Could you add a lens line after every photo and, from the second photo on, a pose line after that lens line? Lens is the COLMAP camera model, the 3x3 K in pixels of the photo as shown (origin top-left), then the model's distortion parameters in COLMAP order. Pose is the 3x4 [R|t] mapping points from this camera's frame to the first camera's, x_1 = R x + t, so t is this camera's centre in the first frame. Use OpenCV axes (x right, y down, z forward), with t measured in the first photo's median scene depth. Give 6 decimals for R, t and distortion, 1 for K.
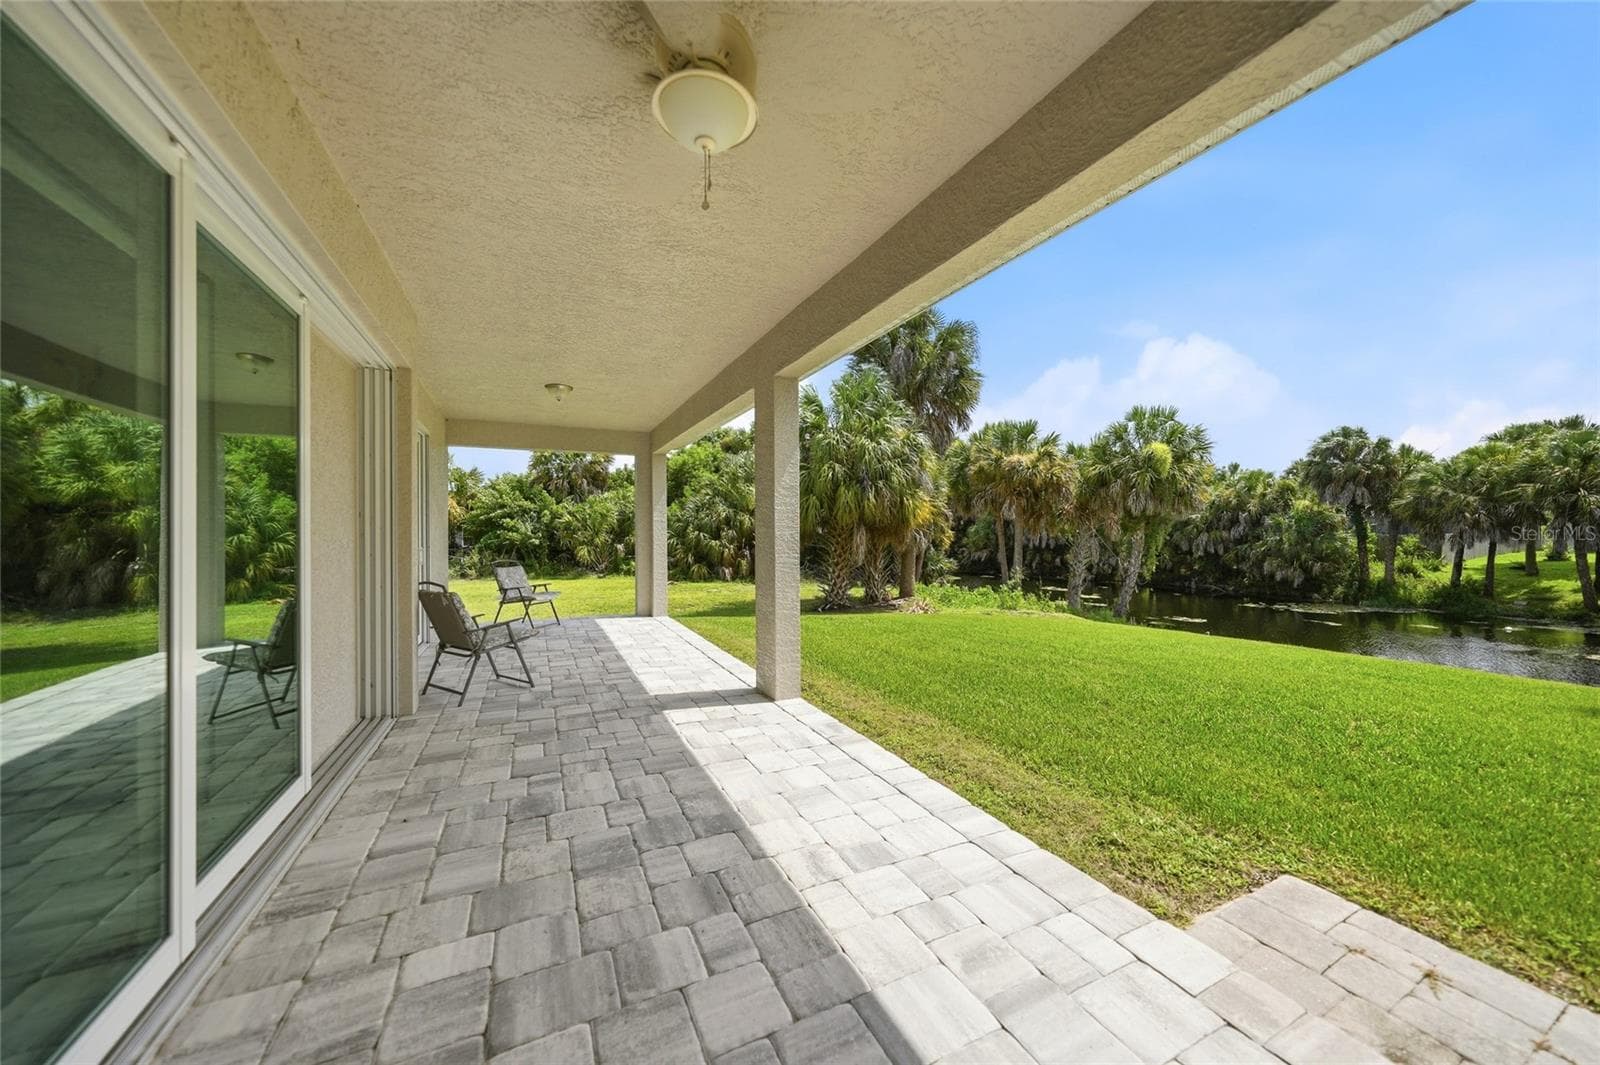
lens RADIAL K [[570.7, 0, 801.5], [0, 570.7, 526.7], [0, 0, 1]] dist [-0.002028, 0.005731]
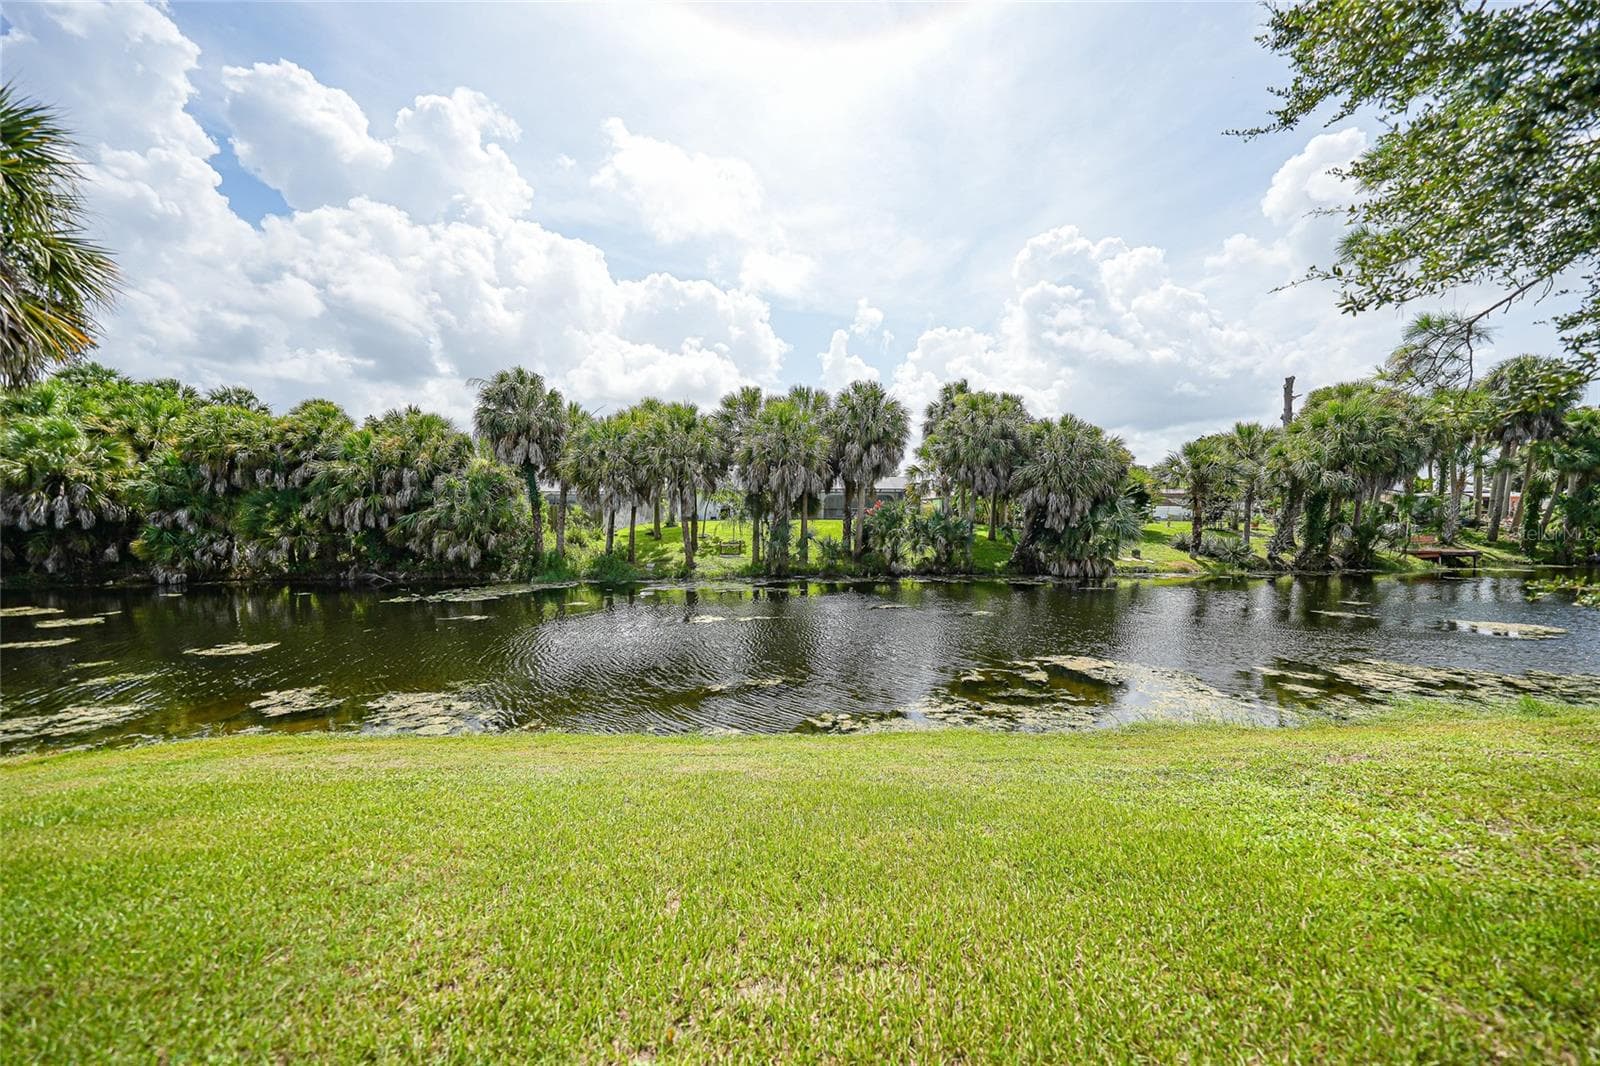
lens RADIAL K [[570.7, 0, 801.5], [0, 570.7, 527.2], [0, 0, 1]] dist [-0.002028, 0.005731]
pose [[0.410015, -0.015730, 0.911943, 0.505822], [-0.006037, 0.999783, 0.019959, 0.048553], [-0.912059, -0.013688, 0.409831, 0.398805]]
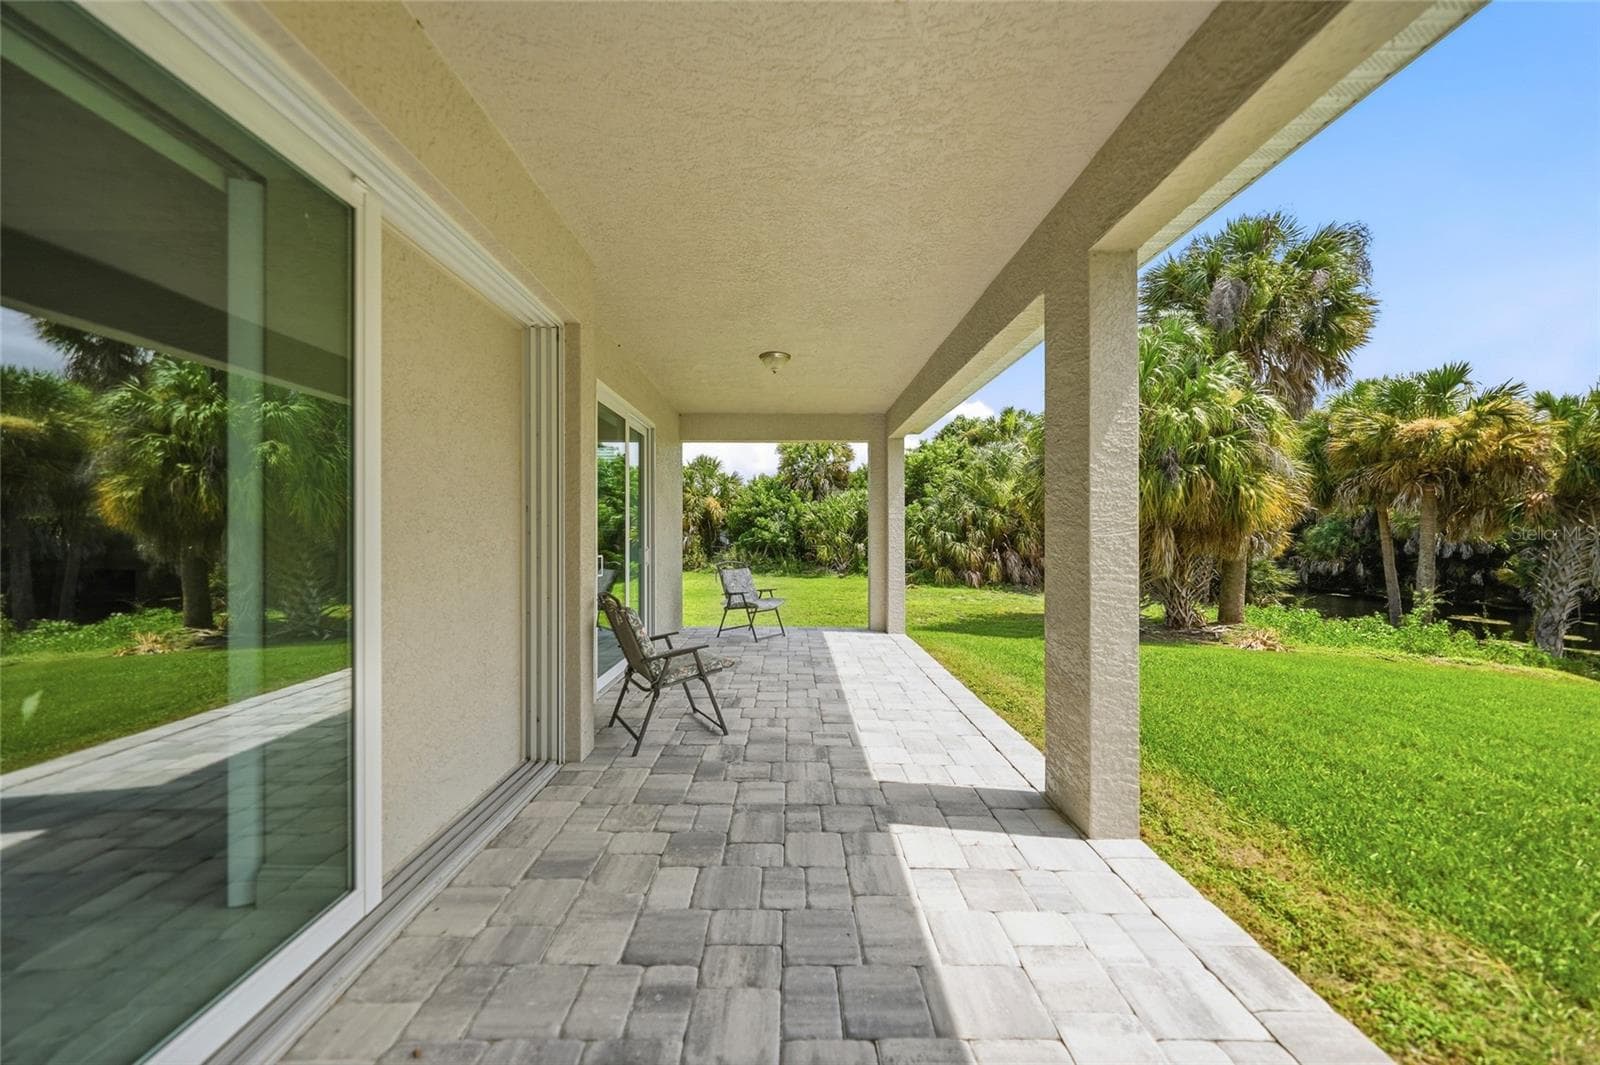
lens RADIAL K [[570.7, 0, 801.5], [0, 570.7, 526.7], [0, 0, 1]] dist [-0.002028, 0.005731]
pose [[0.914241, 0.002855, -0.405161, -0.023981], [-0.002684, 0.999996, 0.000990, 0.000709], [0.405162, 0.000183, 0.914245, 0.116954]]
